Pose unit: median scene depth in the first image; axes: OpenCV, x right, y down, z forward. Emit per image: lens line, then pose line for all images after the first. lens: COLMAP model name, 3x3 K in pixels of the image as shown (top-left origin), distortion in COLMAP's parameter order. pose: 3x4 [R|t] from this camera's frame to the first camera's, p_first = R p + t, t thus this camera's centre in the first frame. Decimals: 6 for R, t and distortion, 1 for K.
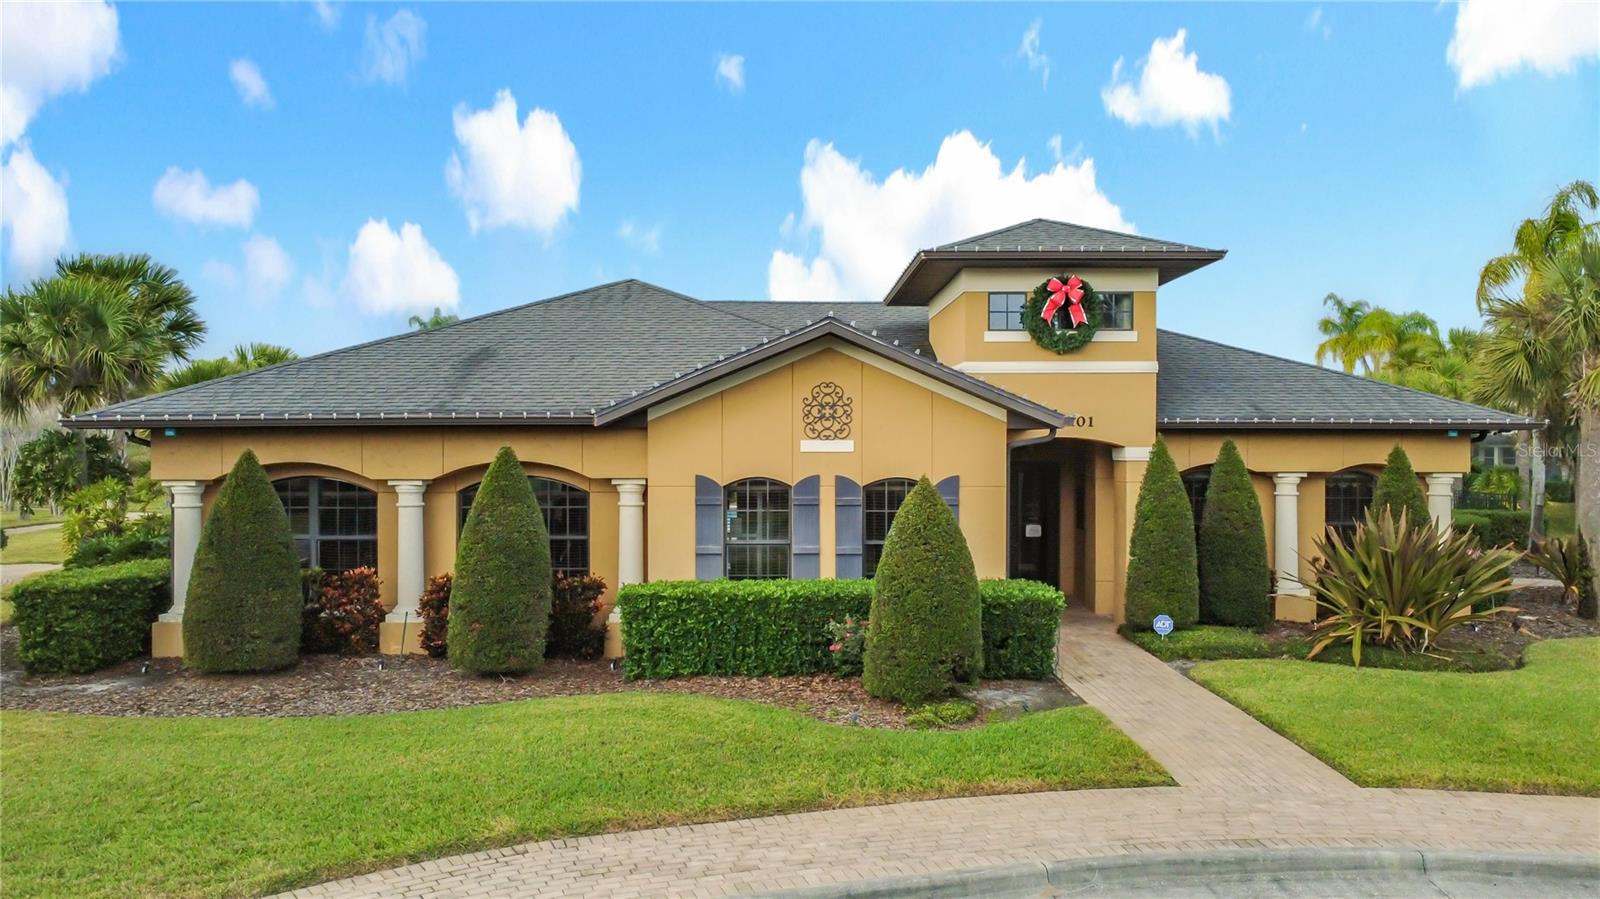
lens RADIAL K [[1172.3, 0, 799.1], [0, 1172.3, 445.2], [0, 0, 1]] dist [0.012228, 0.000830]
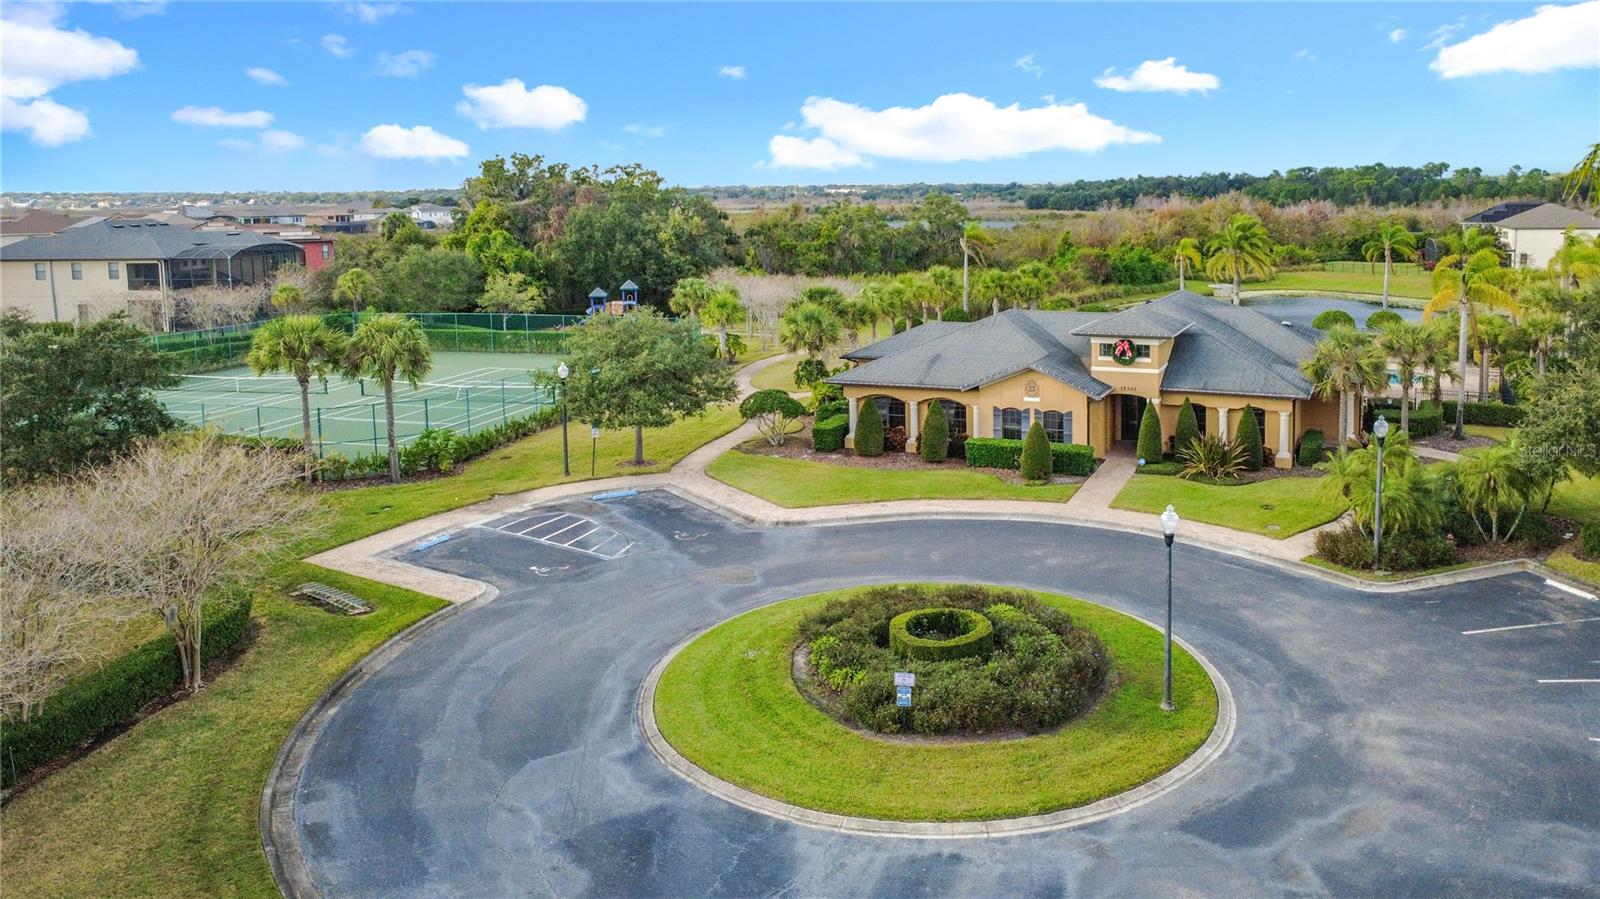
lens RADIAL K [[1172.3, 0, 799.6], [0, 1172.3, 448.4], [0, 0, 1]] dist [0.012228, 0.000830]
pose [[0.879833, 0.070763, -0.469986, 0.977258], [0.034235, 0.976850, 0.211169, -0.565198], [0.474048, -0.201884, 0.857042, -2.072745]]
